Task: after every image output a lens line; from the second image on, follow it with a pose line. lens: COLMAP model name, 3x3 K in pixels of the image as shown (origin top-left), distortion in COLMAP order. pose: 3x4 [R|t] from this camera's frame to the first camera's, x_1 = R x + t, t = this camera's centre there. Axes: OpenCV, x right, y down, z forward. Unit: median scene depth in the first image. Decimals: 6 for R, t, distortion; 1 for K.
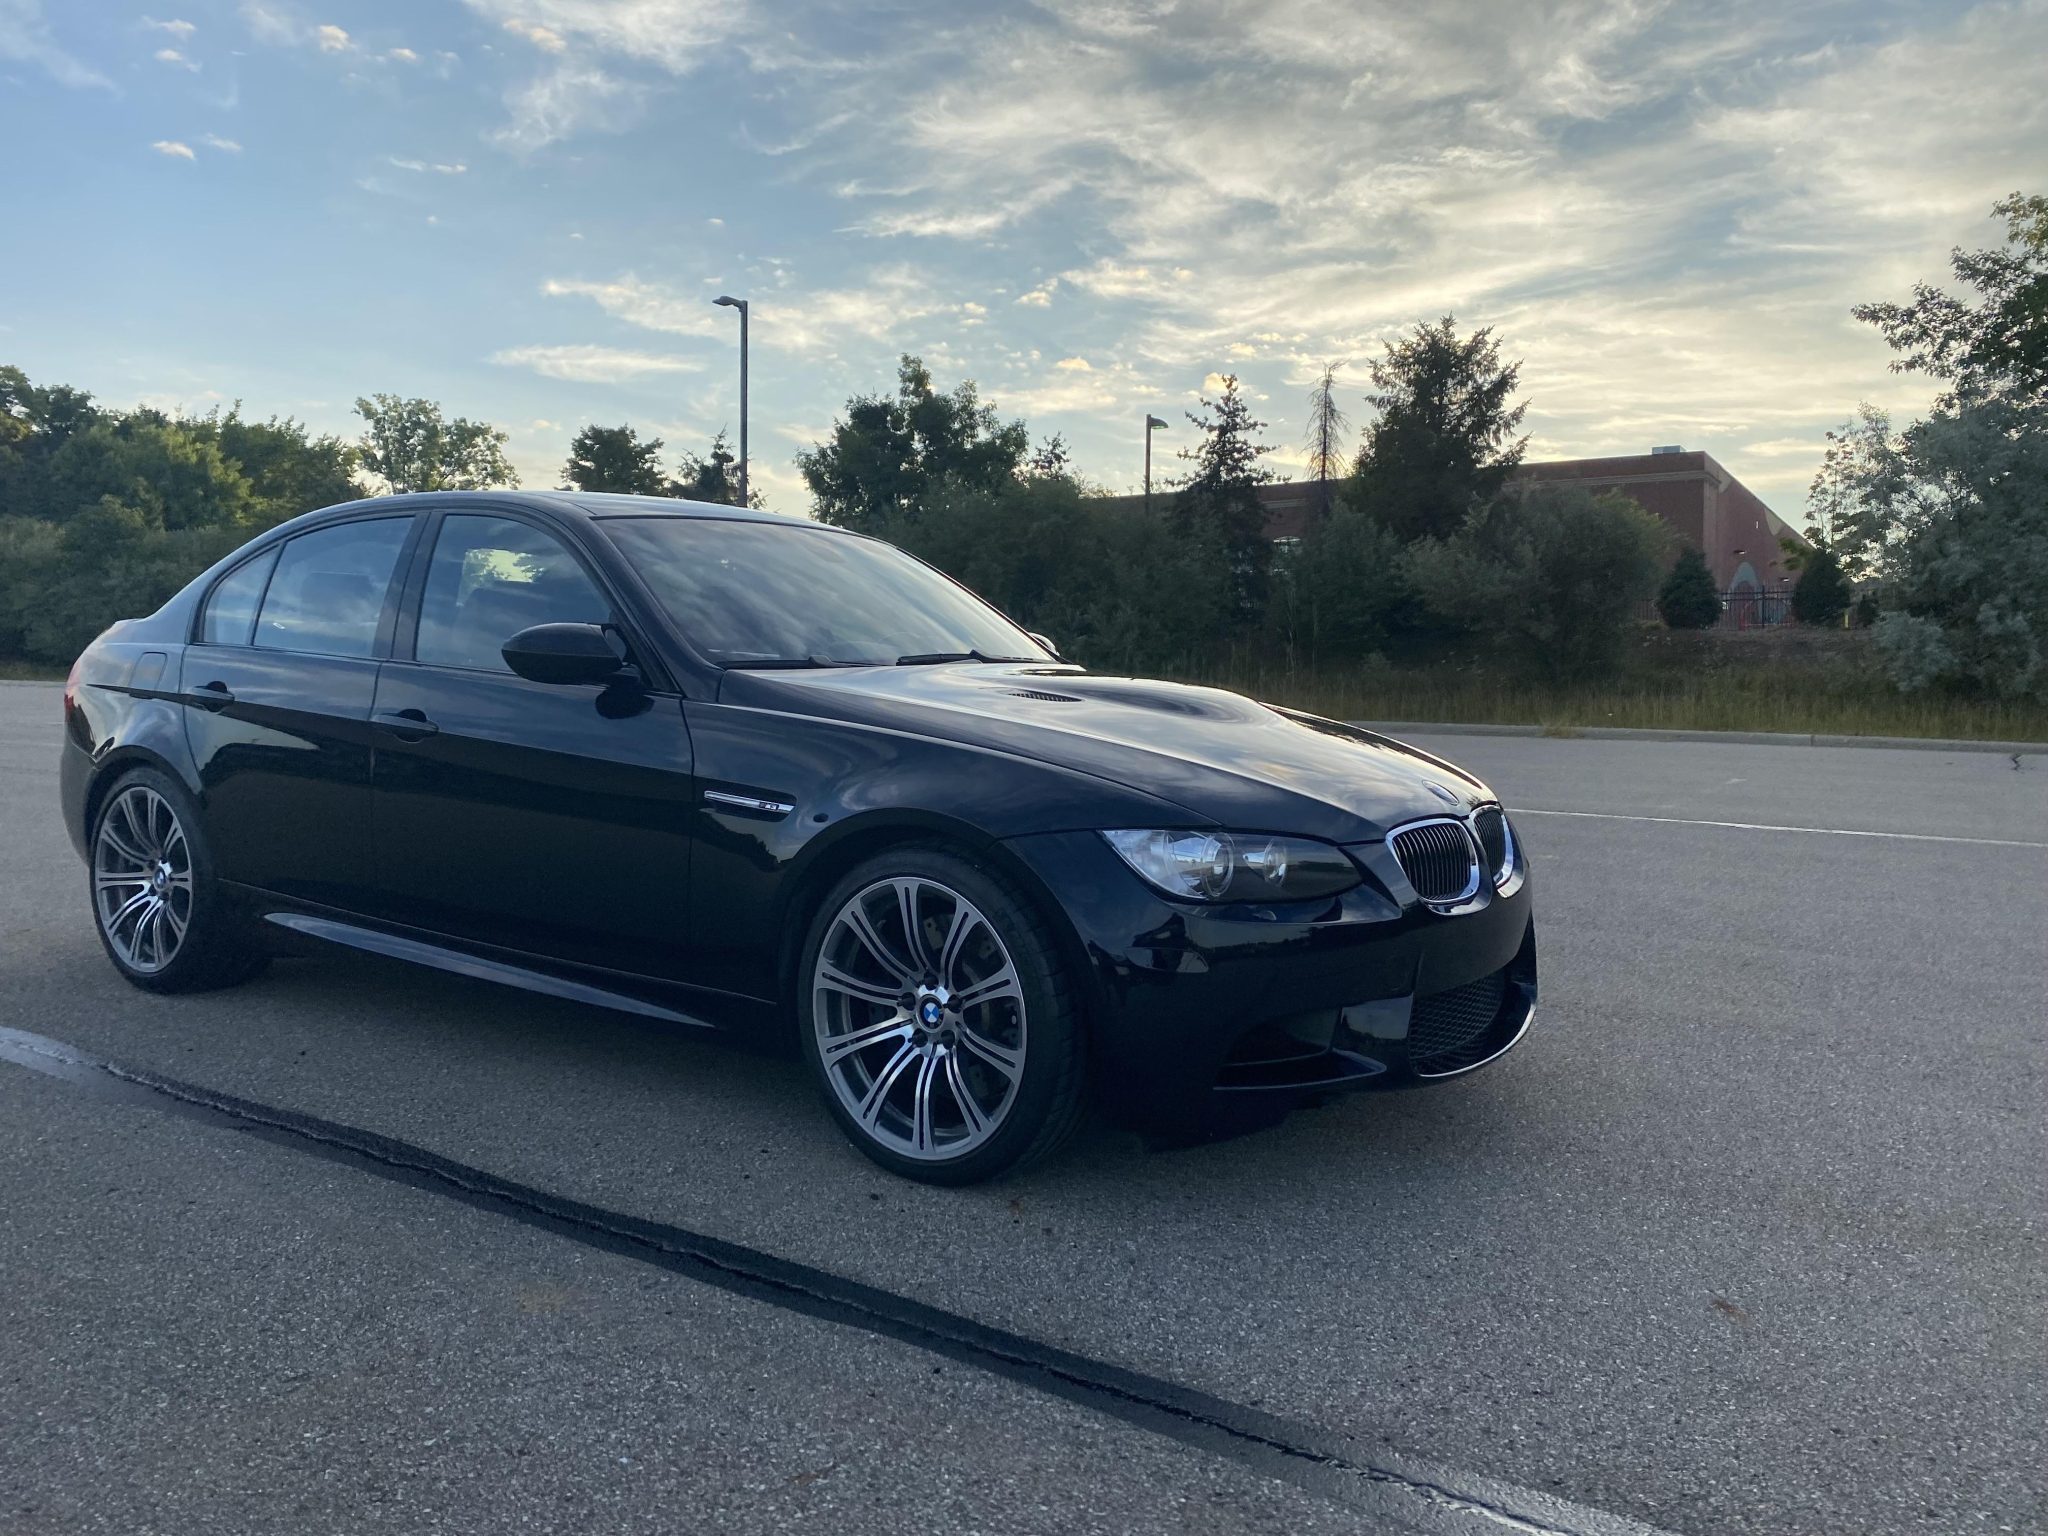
lens RADIAL K [[1579.0, 0, 1037.1], [0, 1579.0, 758.4], [0, 0, 1]] dist [0.021424, -0.018713]
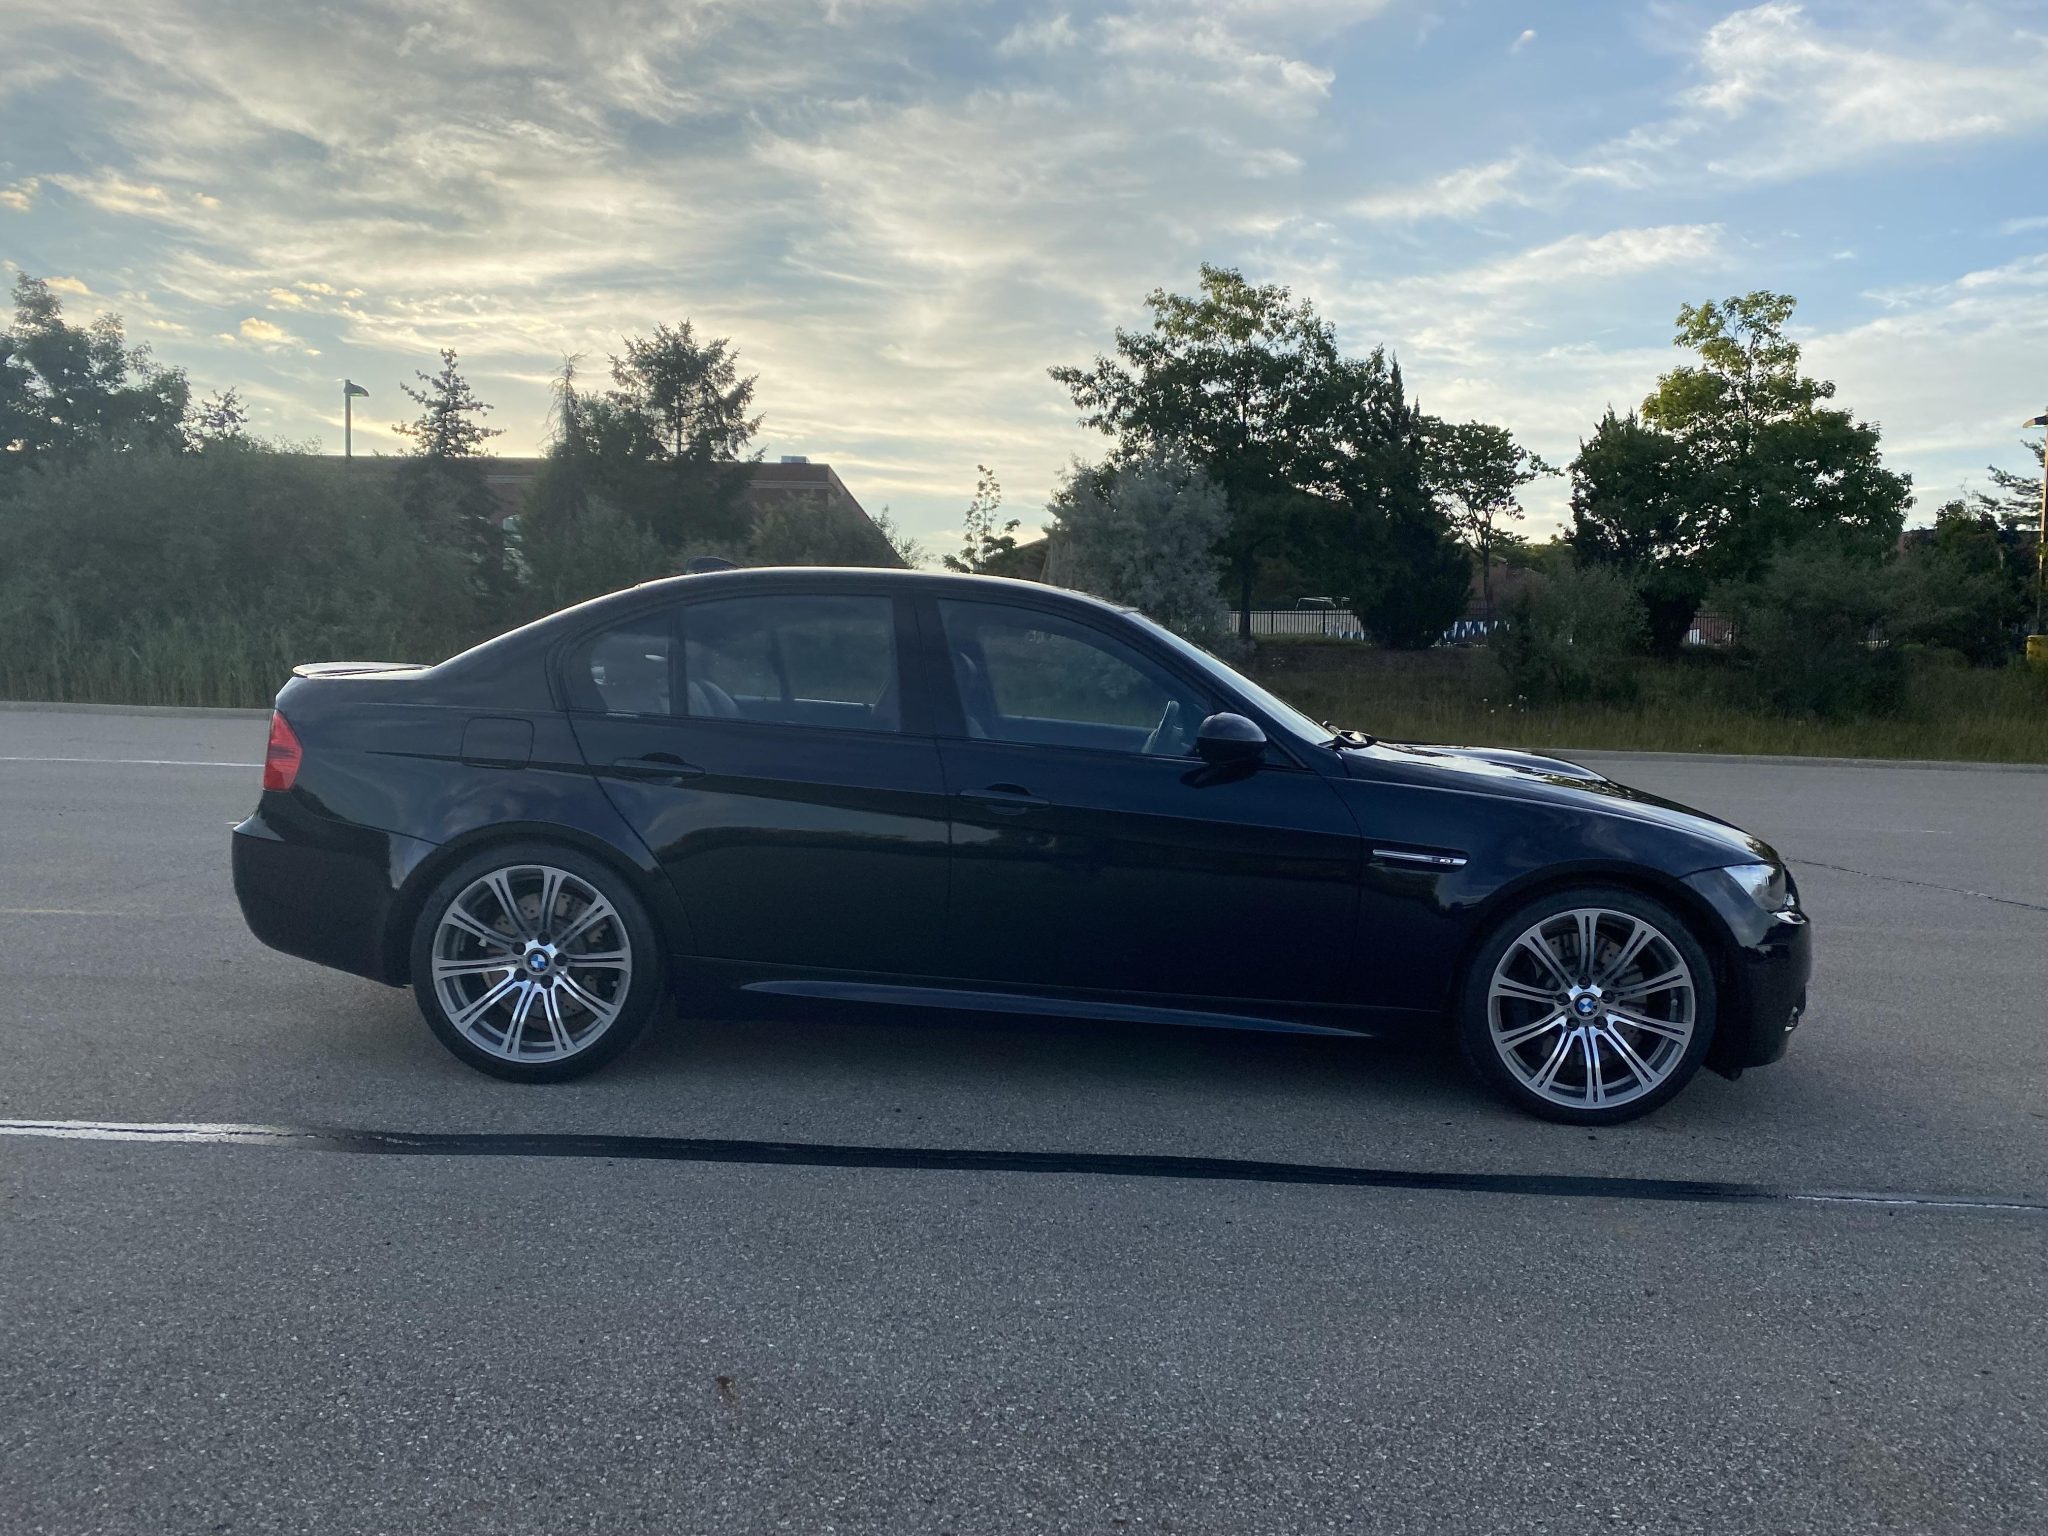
lens RADIAL K [[1579.0, 0, 1042.2], [0, 1579.0, 753.8], [0, 0, 1]] dist [0.021424, -0.018713]
pose [[0.842174, -0.015398, 0.538986, -0.096161], [0.012003, 0.999880, 0.009811, -0.006282], [-0.539072, -0.001793, 0.842258, 0.006165]]
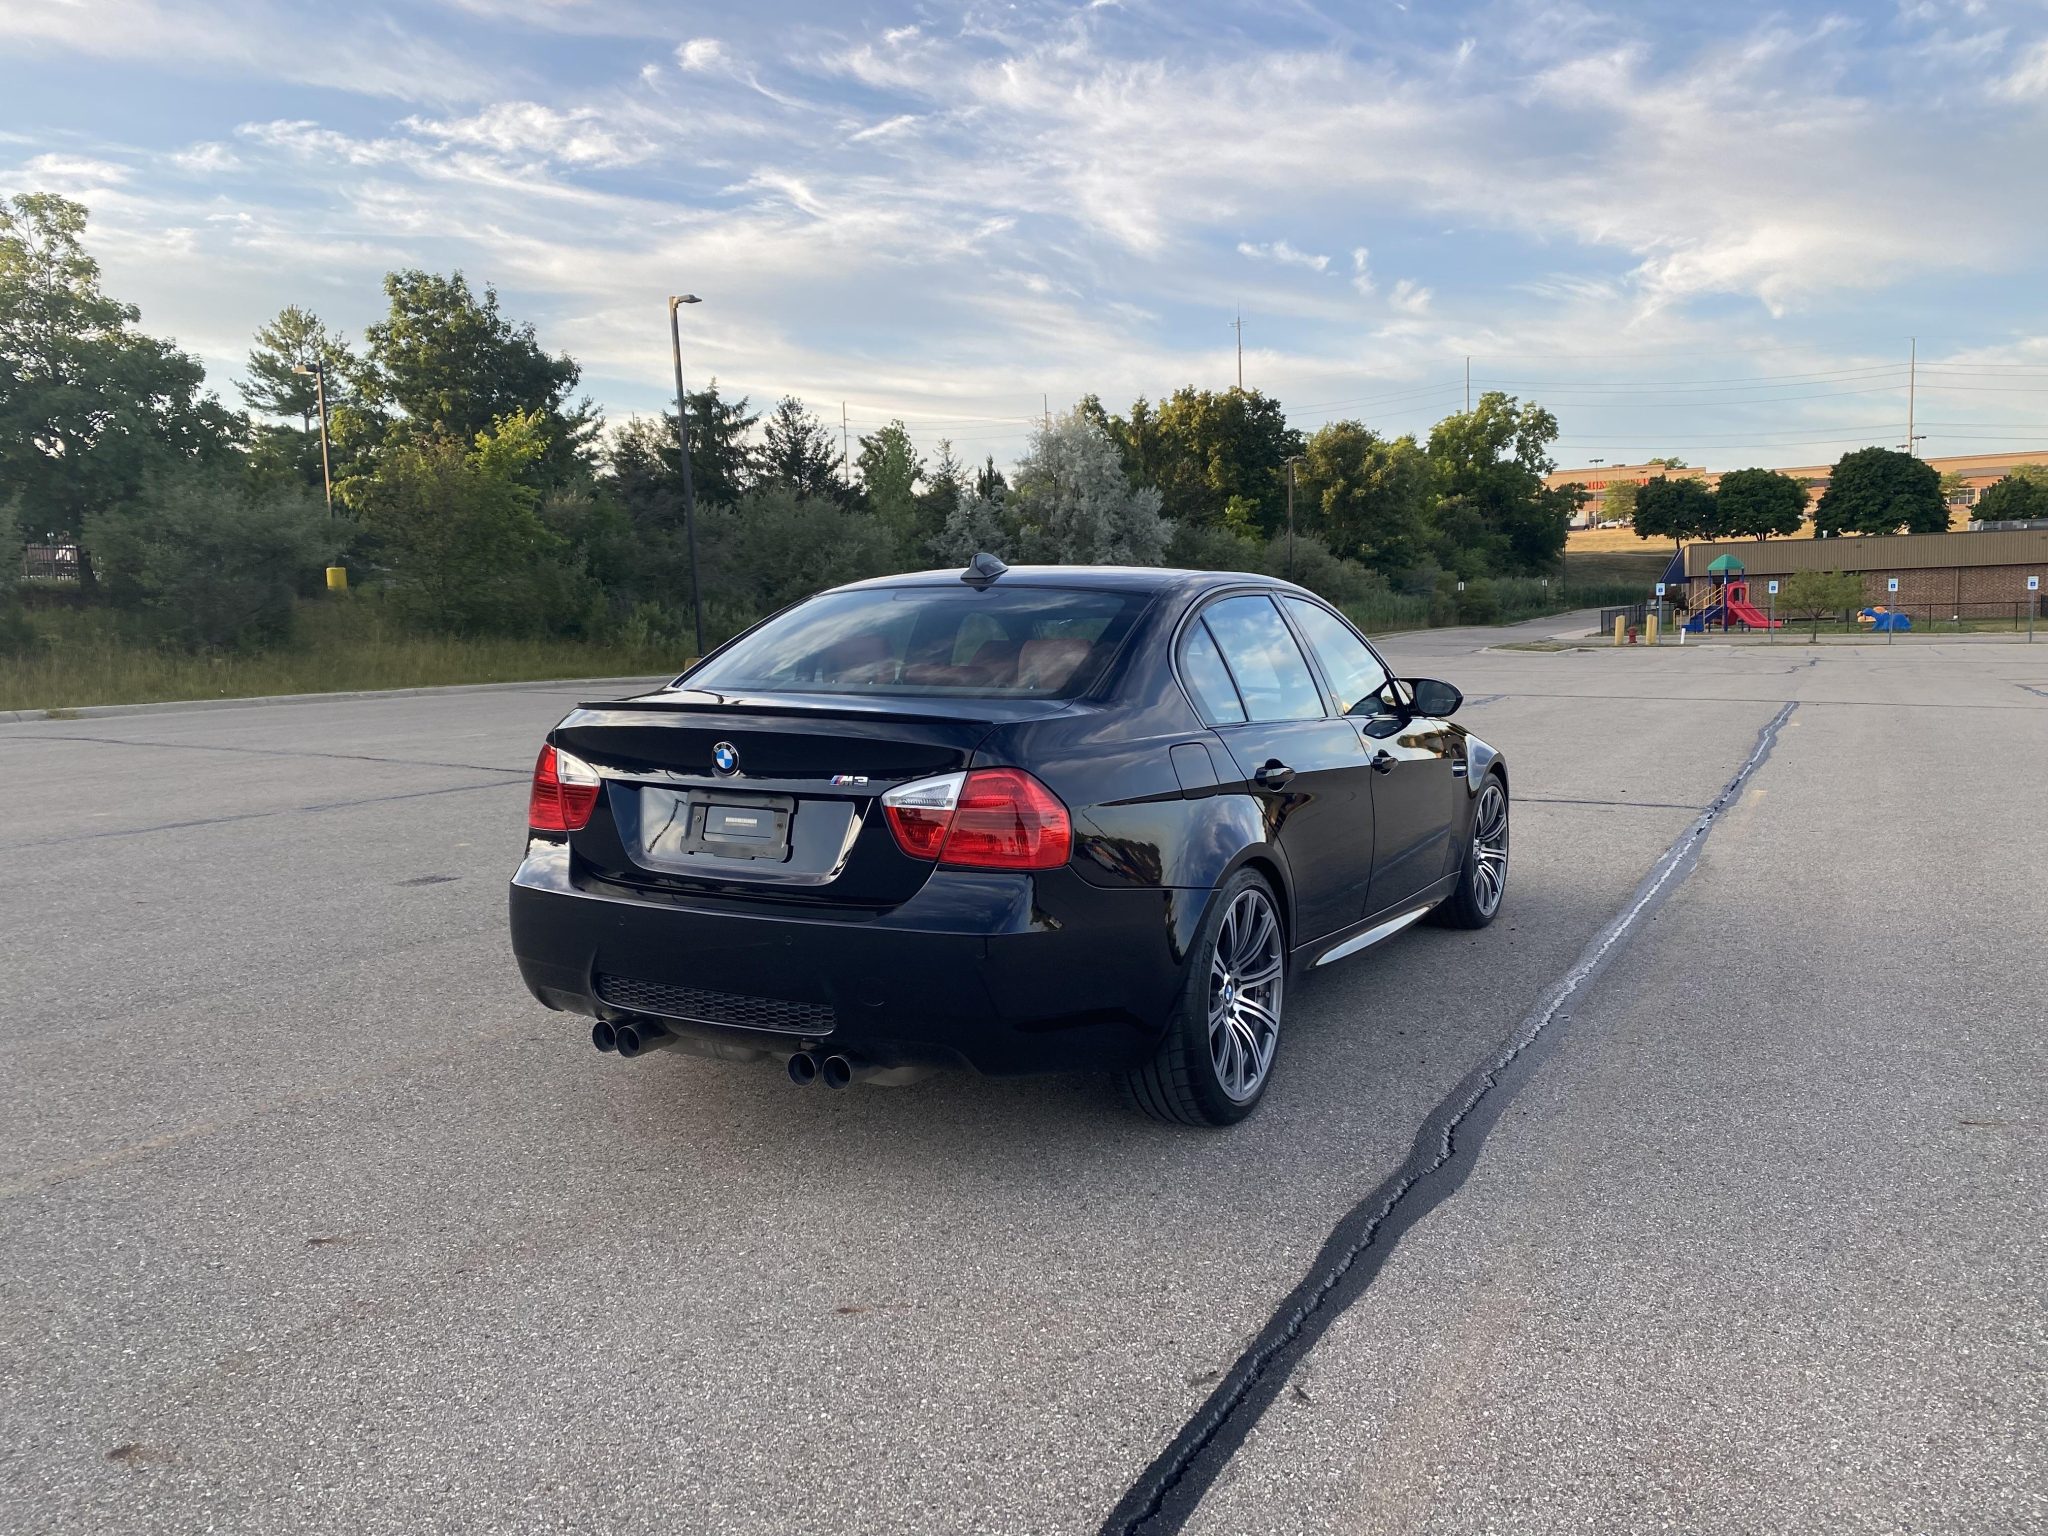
lens RADIAL K [[1579.0, 0, 1038.0], [0, 1579.0, 740.8], [0, 0, 1]] dist [0.021424, -0.018713]
pose [[-0.112830, -0.090115, 0.989519, -0.167005], [0.067308, 0.992898, 0.098098, -0.018663], [-0.991332, 0.077671, -0.105964, 0.141967]]
